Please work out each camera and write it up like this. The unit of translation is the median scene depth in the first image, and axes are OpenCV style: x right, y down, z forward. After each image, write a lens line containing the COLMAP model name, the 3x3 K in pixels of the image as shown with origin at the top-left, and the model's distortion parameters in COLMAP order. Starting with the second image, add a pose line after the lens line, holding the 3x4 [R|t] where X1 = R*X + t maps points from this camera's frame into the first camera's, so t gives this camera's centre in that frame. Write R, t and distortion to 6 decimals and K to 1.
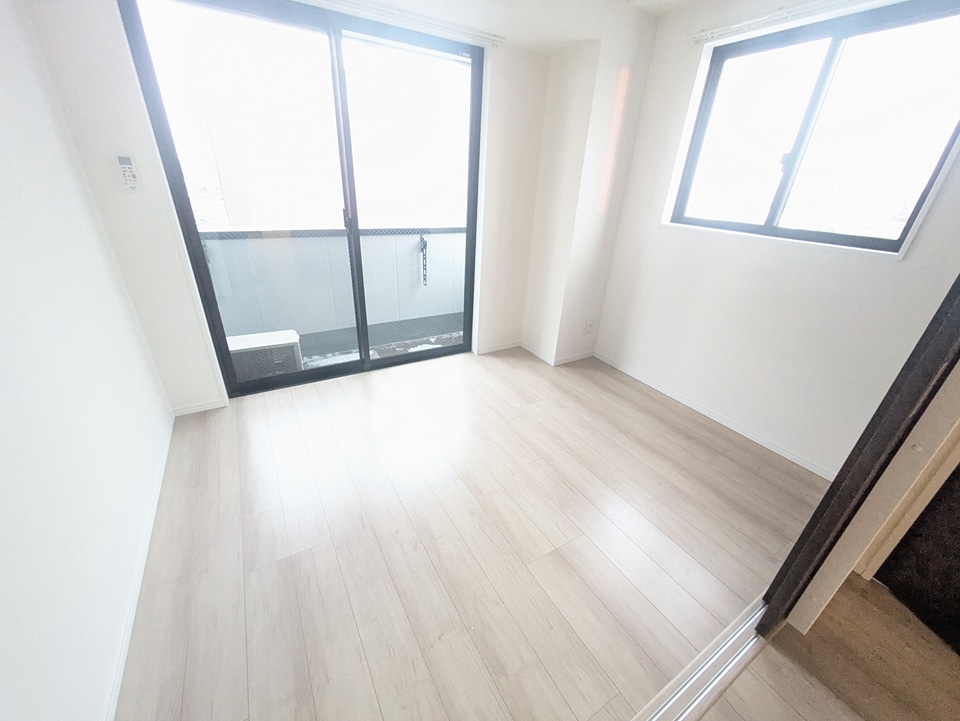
lens RADIAL K [[377.7, 0, 481.7], [0, 377.7, 363.7], [0, 0, 1]] dist [0.000134, 0.000918]
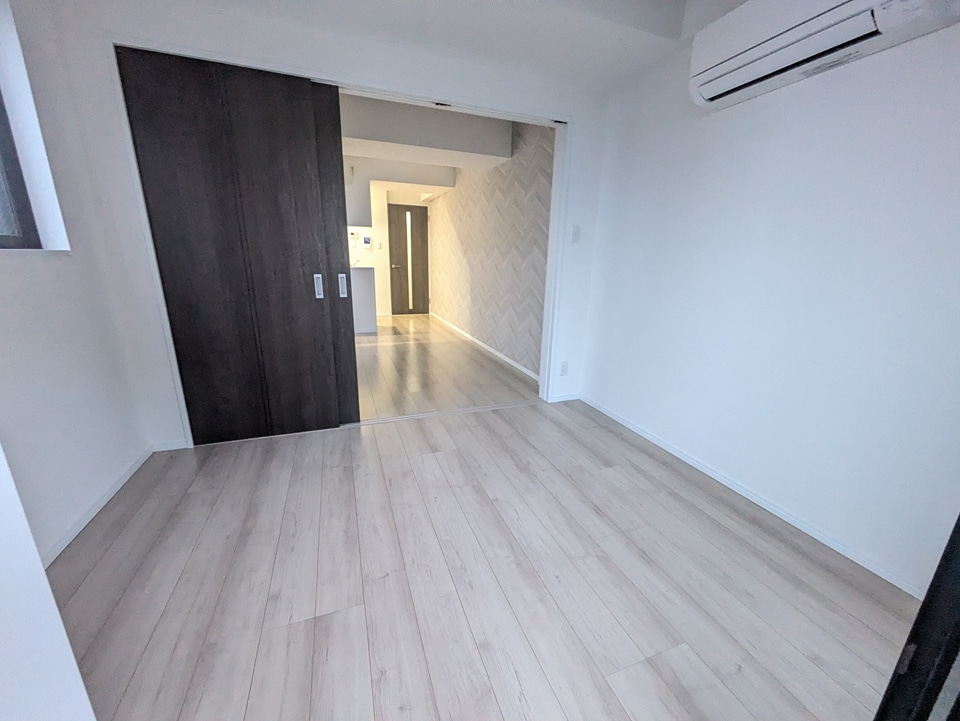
lens RADIAL K [[377.7, 0, 481.7], [0, 377.7, 363.7], [0, 0, 1]] dist [0.000134, 0.000918]
pose [[-0.982420, -0.113040, 0.148572, -0.147428], [0.014337, 0.747804, 0.663765, -0.649696], [-0.186135, 0.654226, -0.733037, 1.575418]]
